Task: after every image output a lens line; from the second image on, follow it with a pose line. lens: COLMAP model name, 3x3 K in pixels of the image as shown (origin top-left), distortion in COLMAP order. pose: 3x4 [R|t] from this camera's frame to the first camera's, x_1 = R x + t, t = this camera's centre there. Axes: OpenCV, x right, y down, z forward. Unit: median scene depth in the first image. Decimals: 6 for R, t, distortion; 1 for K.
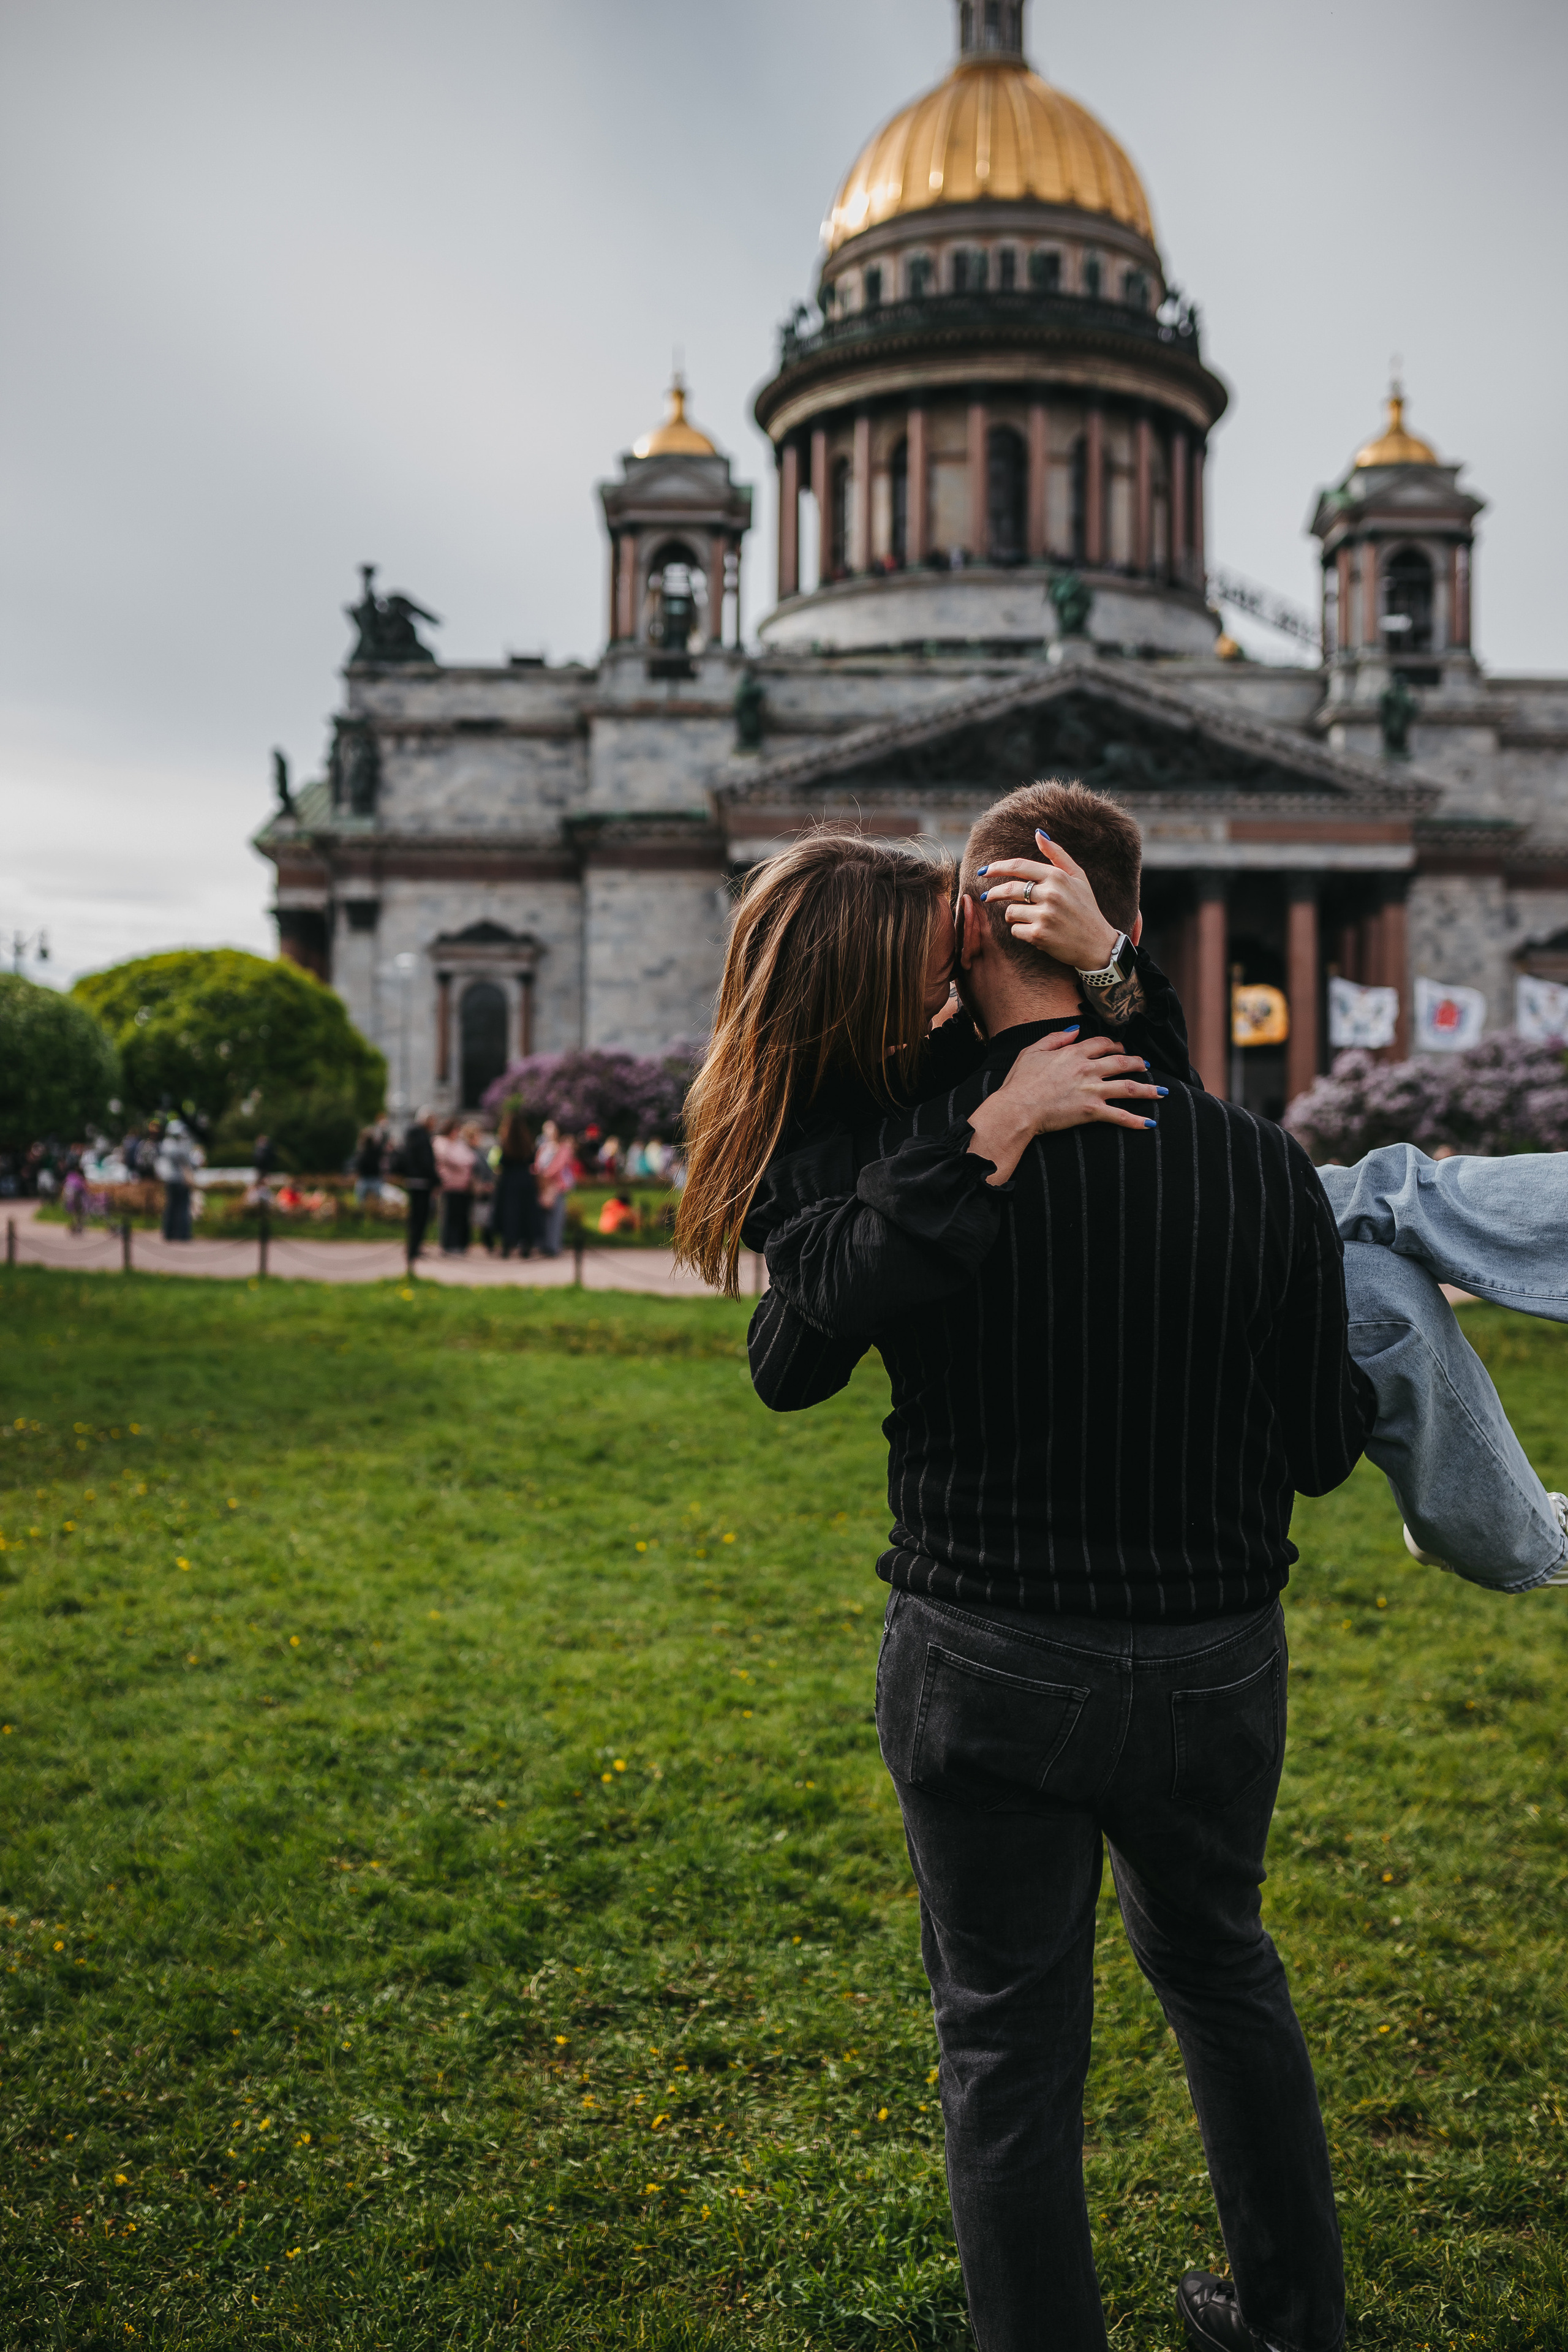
lens RADIAL K [[2313.8, 0, 752.7], [0, 2313.8, 1154.9], [0, 0, 1]] dist [-0.015663, 0.000000]
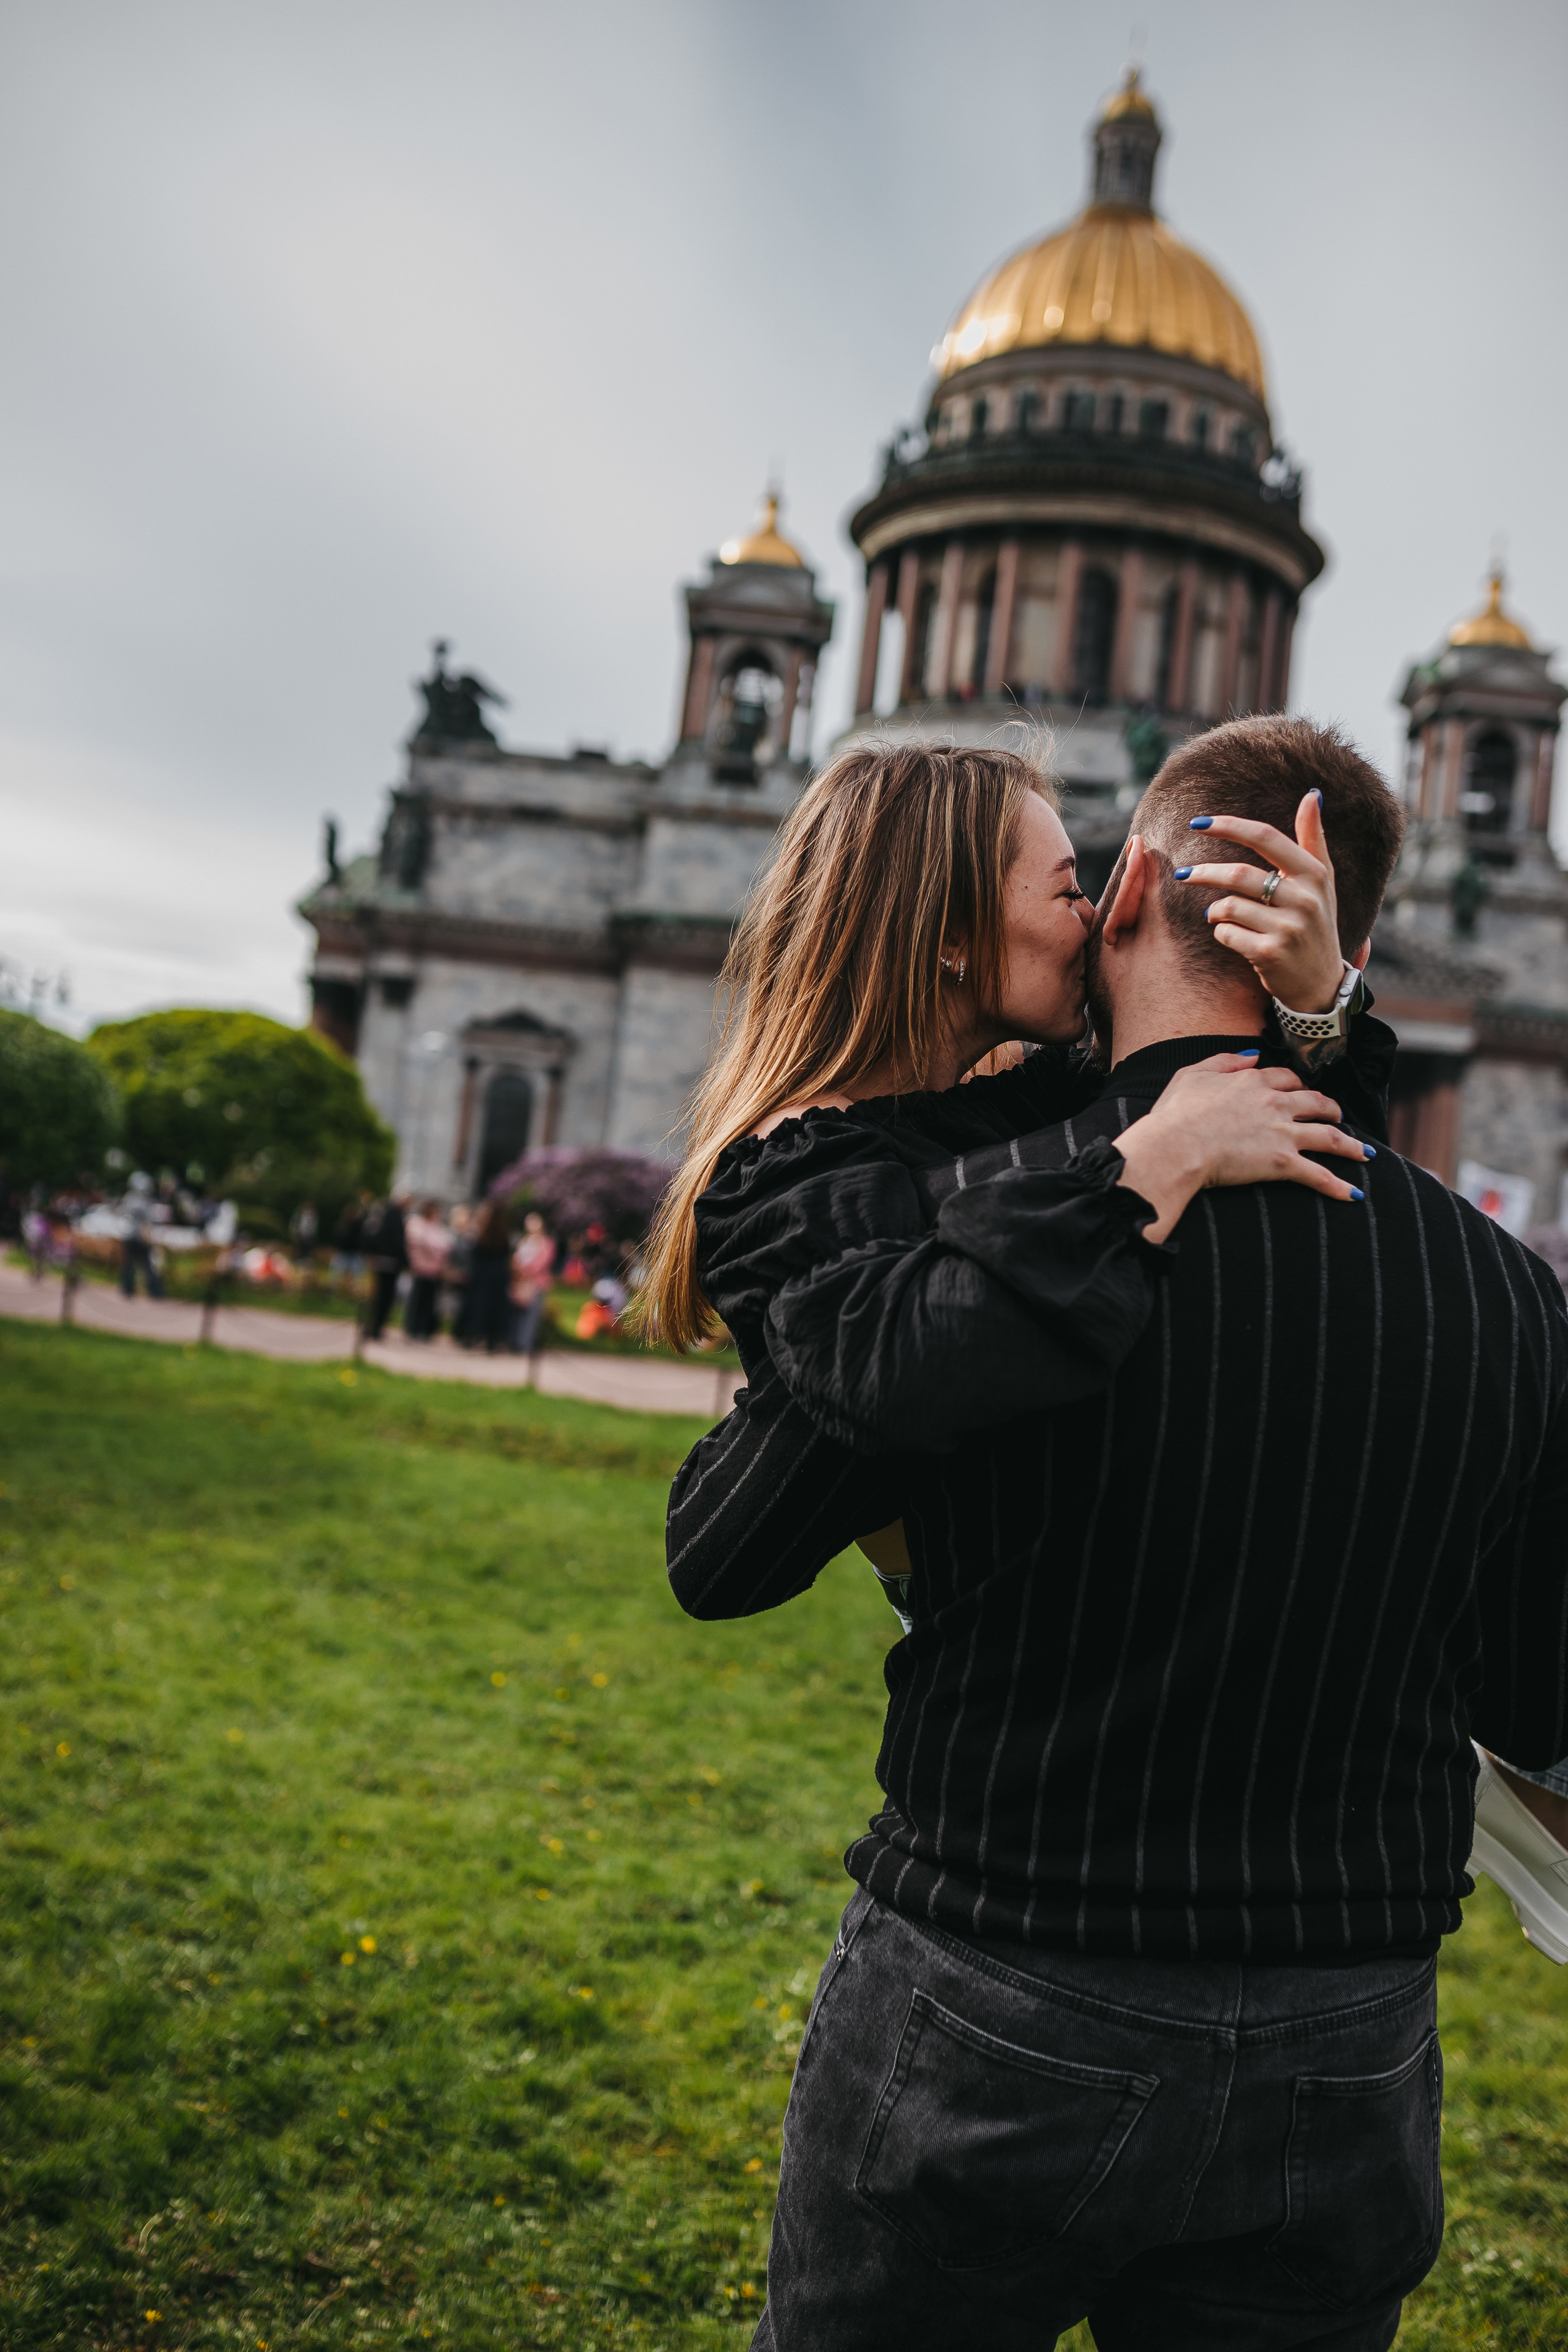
lens RADIAL K [[2313.8, 0, 780.6], [0, 2313.8, 1184.8], [0, 0, 1]] dist [-0.015663, 0.000000]
pose [[0.994795, 0.101281, -0.011180, 0.012446], [-0.101656, 0.993983, -0.040792, 0.001154], [0.006981, 0.041716, 0.999105, 0.024539]]
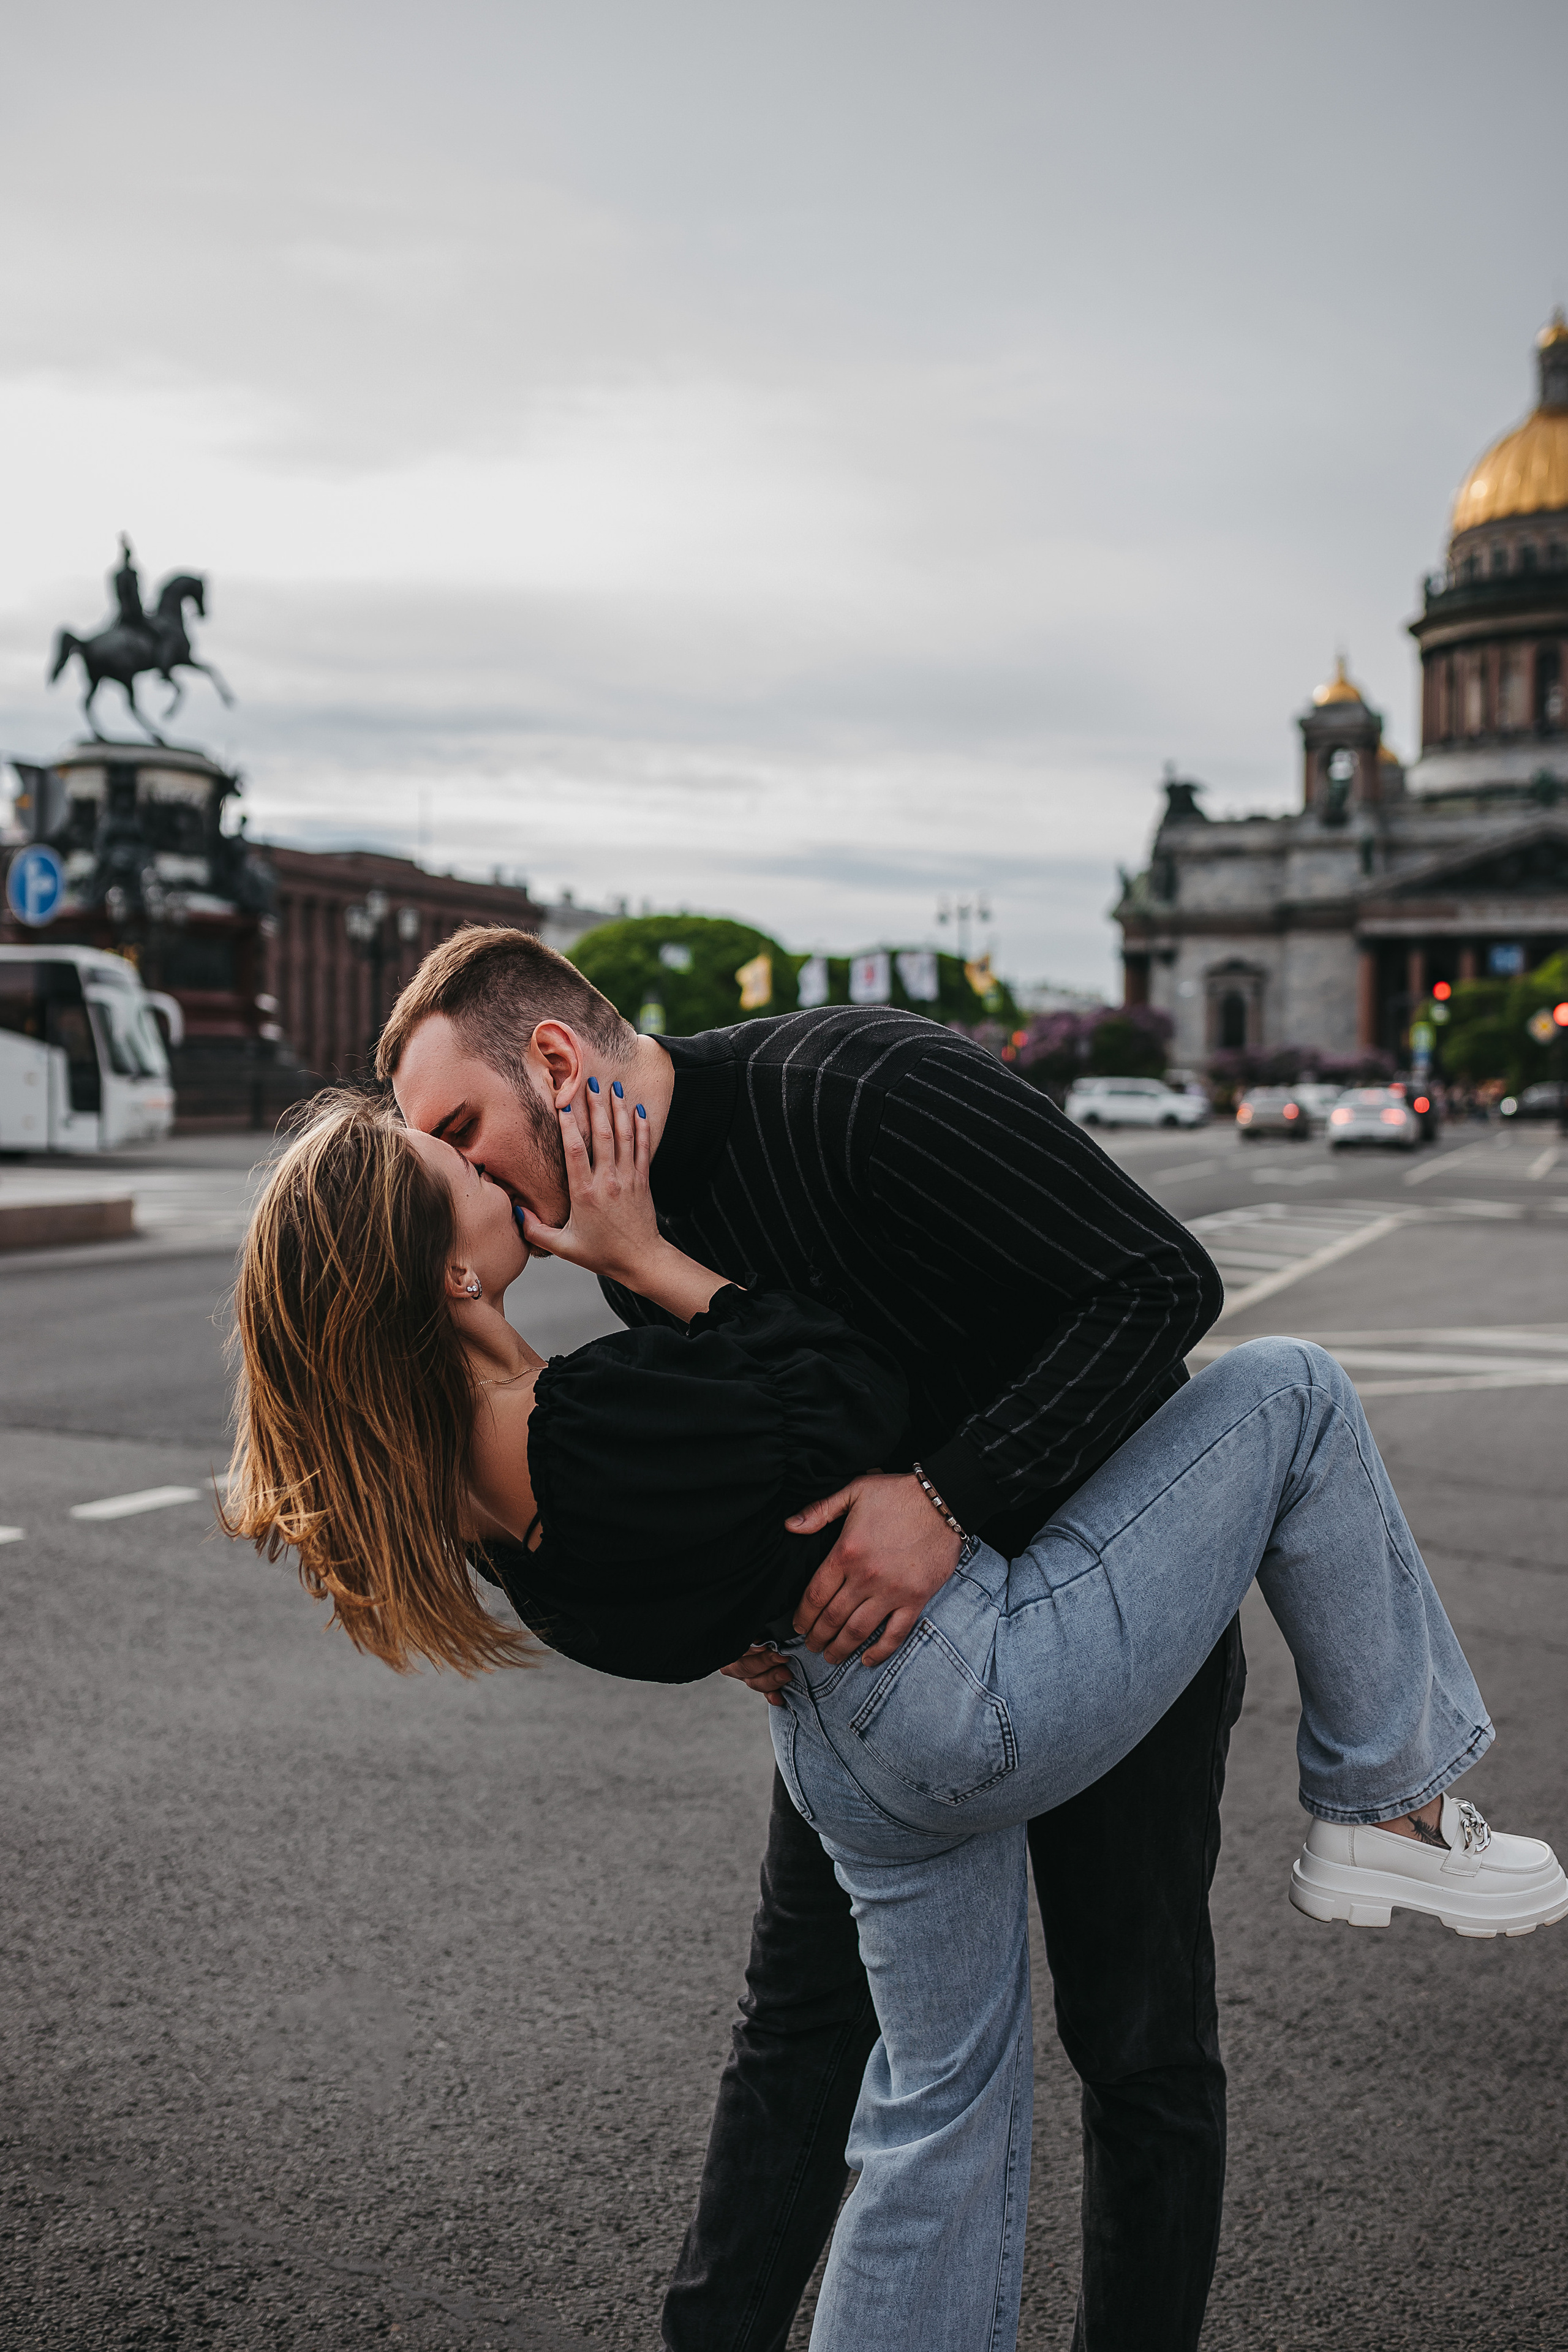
lens RADIAL K [[2313.8, 0, 784.3], [0, 2313.8, 1183.0], [0, 0, 1]] dist [-0.015663, 0.000000]
pose [[0.936789, 0.009275, -0.349773, 0.192768], [0.006877, 0.998967, 0.044909, -0.008853], [0.349828, -0.044476, 0.935758, -0.842740]]
